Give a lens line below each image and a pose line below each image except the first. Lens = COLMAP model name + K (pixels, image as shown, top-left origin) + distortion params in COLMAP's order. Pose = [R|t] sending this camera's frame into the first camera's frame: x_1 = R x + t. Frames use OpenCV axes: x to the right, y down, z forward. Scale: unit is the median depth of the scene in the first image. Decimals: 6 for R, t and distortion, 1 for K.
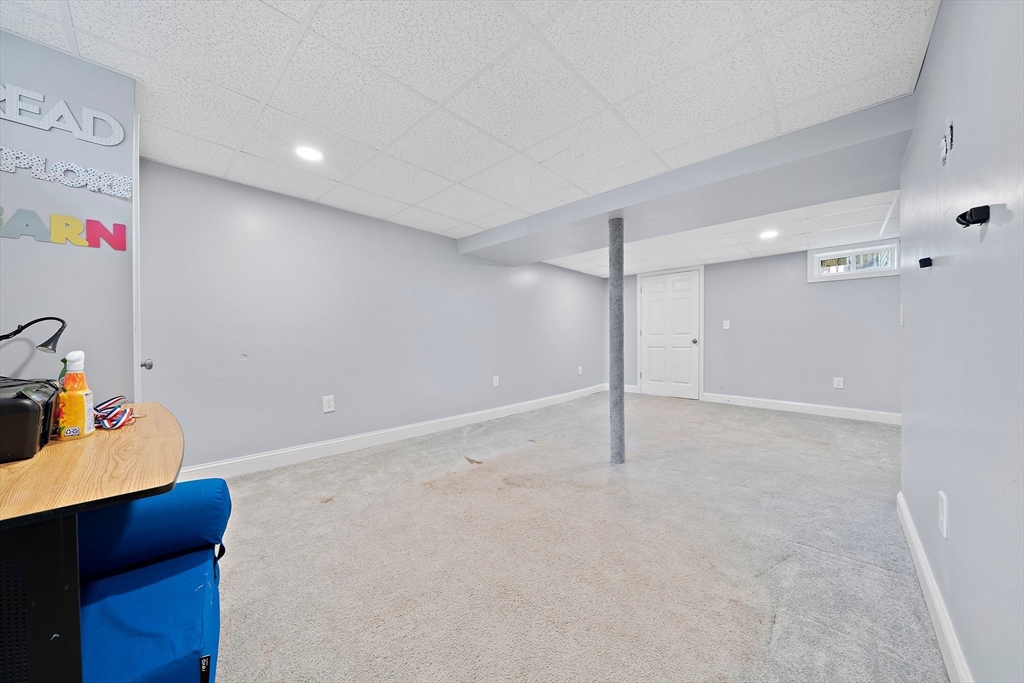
lens RADIAL K [[352.5, 0, 512.2], [0, 352.5, 342.8], [0, 0, 1]] dist [-0.005042, 0.000137]
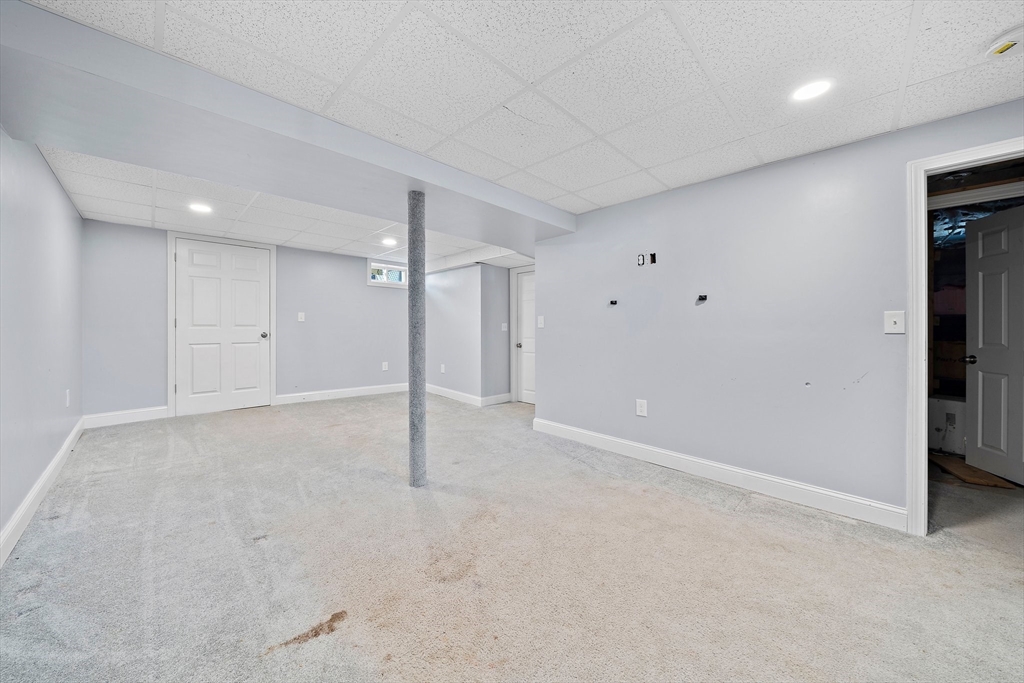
lens RADIAL K [[352.5, 0, 508.6], [0, 352.5, 328.0], [0, 0, 1]] dist [-0.005042, 0.000137]
pose [[0.043708, 0.002732, 0.999041, -0.442732], [0.004448, 0.999986, -0.002929, -0.025842], [-0.999034, 0.004572, 0.043695, 0.621761]]
